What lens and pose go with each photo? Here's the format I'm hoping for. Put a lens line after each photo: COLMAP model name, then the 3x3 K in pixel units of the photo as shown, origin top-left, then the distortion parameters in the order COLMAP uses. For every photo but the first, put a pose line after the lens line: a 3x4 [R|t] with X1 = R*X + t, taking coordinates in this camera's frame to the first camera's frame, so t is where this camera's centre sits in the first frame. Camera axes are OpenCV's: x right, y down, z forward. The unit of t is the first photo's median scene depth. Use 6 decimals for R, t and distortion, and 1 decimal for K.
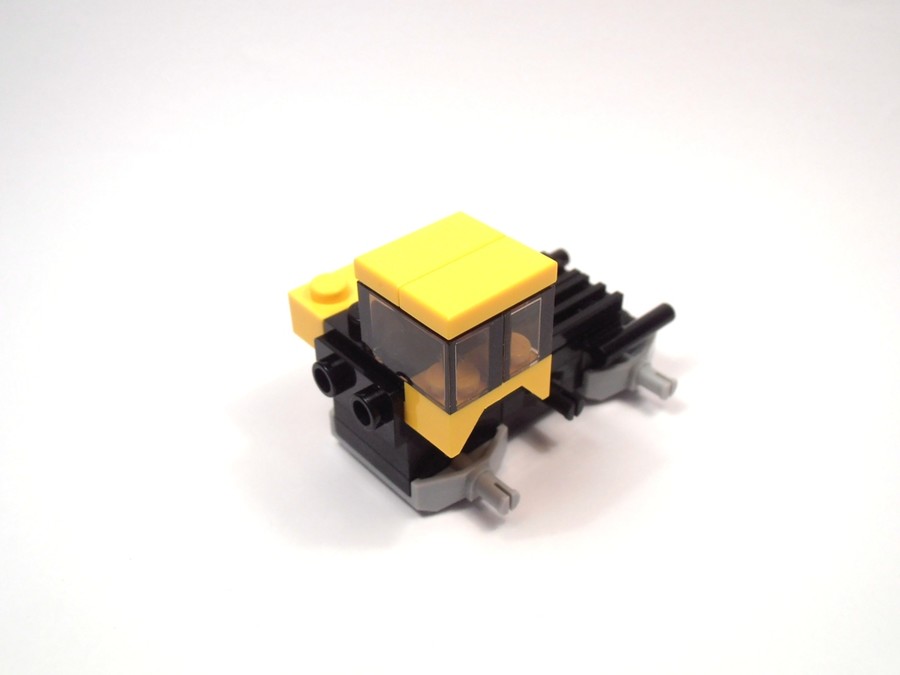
lens RADIAL K [[866.5, 0, 452.2], [0, 866.5, 324.7], [0, 0, 1]] dist [-0.053041, 0.001083]
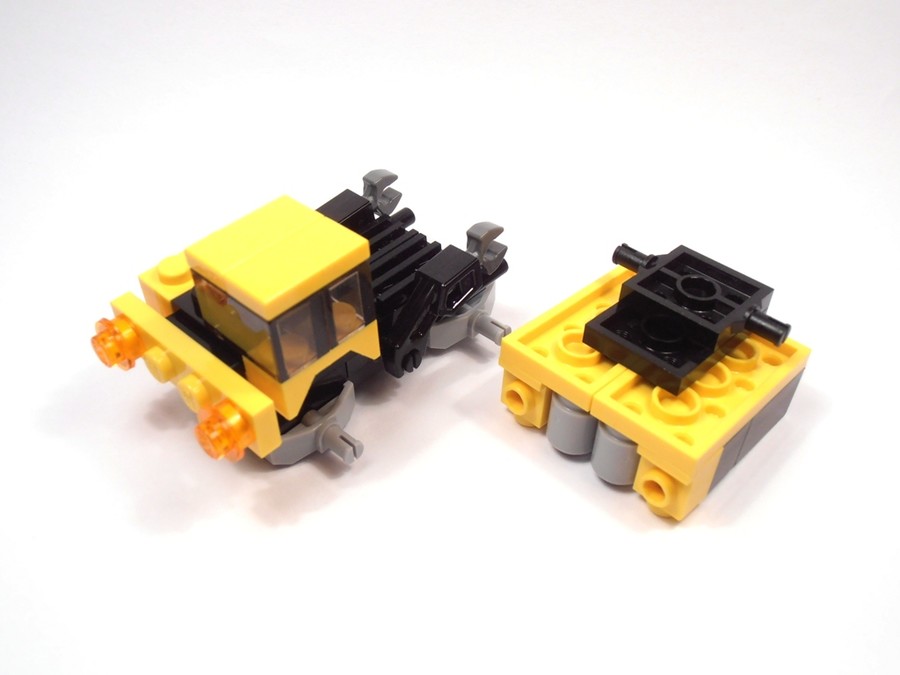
lens RADIAL K [[866.5, 0, 452.2], [0, 866.5, 324.7], [0, 0, 1]] dist [-0.053041, 0.001083]
pose [[0.995023, -0.072889, 0.067939, 0.136035], [0.066192, 0.993169, 0.096092, -0.059848], [-0.074479, -0.091117, 0.993051, -0.110575]]
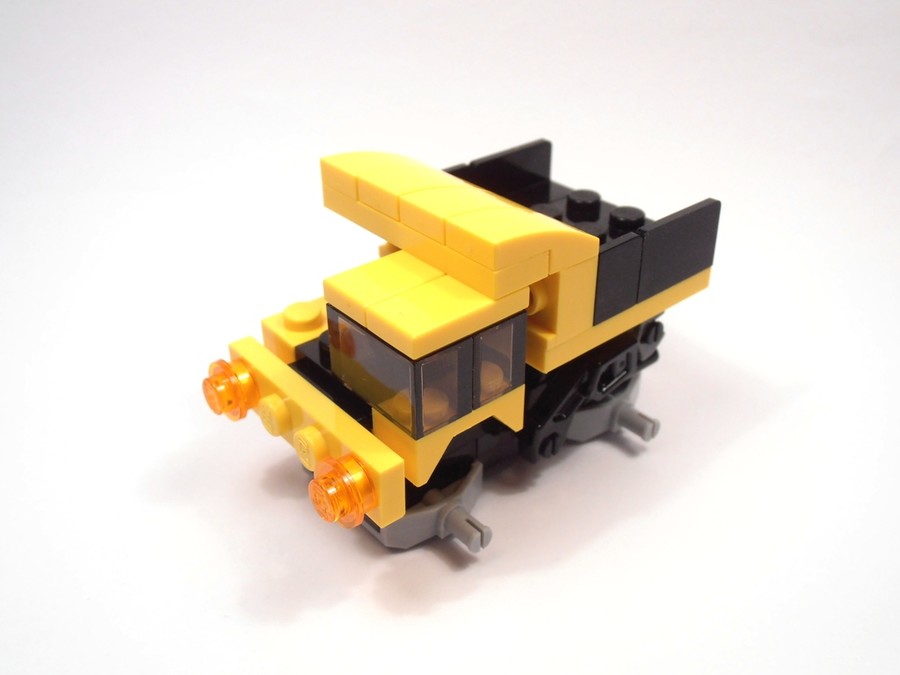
lens RADIAL K [[866.5, 0, 452.2], [0, 866.5, 324.7], [0, 0, 1]] dist [-0.053041, 0.001083]
pose [[0.999736, 0.019022, -0.012868, 0.044623], [-0.020062, 0.996072, -0.086242, 0.053825], [0.011177, 0.086477, 0.996191, 0.023569]]
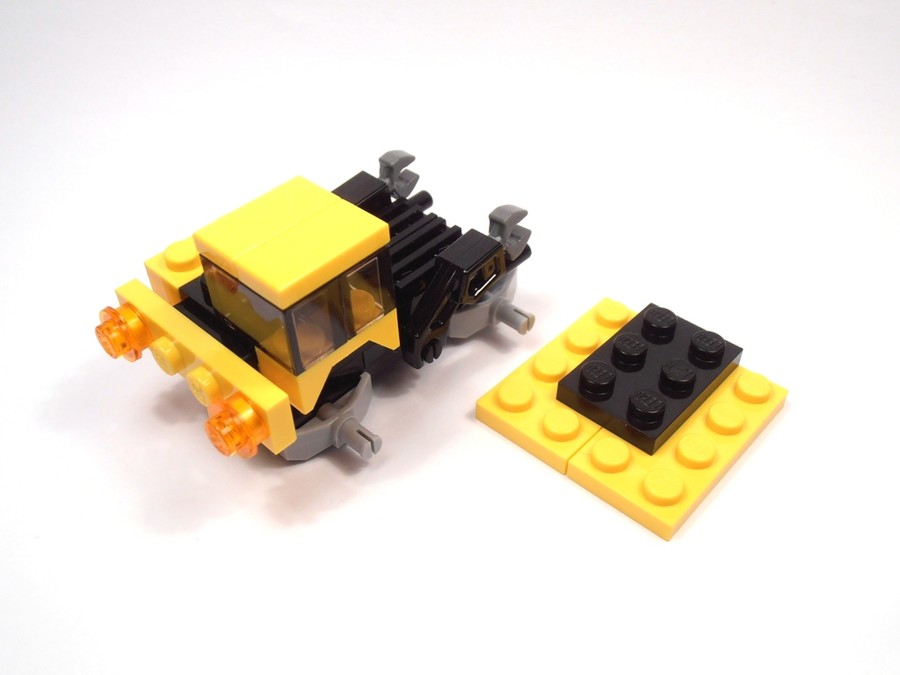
lens RADIAL K [[866.5, 0, 452.2], [0, 866.5, 324.7], [0, 0, 1]] dist [-0.053041, 0.001083]
pose [[0.995412, -0.074932, 0.059492, 0.118839], [0.067997, 0.991482, 0.111086, -0.057907], [-0.067310, -0.106531, 0.992029, -0.047886]]
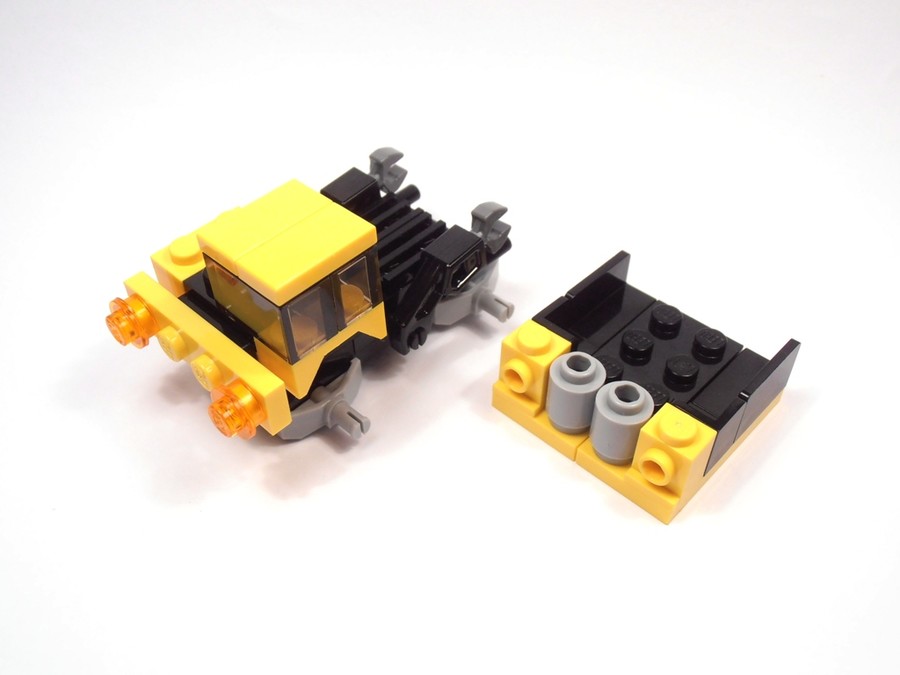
lens RADIAL K [[866.5, 0, 452.2], [0, 866.5, 324.7], [0, 0, 1]] dist [-0.053041, 0.001083]
pose [[0.995575, -0.071233, 0.061285, 0.133440], [0.061430, 0.986902, 0.149165, -0.100603], [-0.071108, -0.144740, 0.986911, -0.137627]]
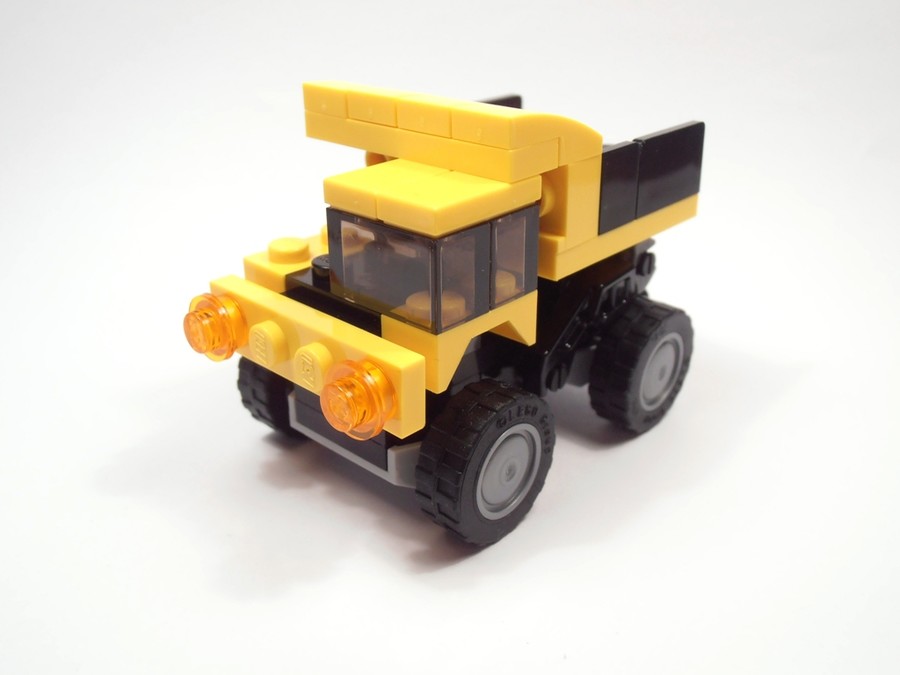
lens RADIAL K [[866.5, 0, 452.2], [0, 866.5, 324.7], [0, 0, 1]] dist [-0.053041, 0.001083]
pose [[0.994826, -0.033258, 0.095996, -0.066423], [0.052654, 0.976874, -0.207229, 0.259247], [-0.086884, 0.211211, 0.973571, 0.115429]]
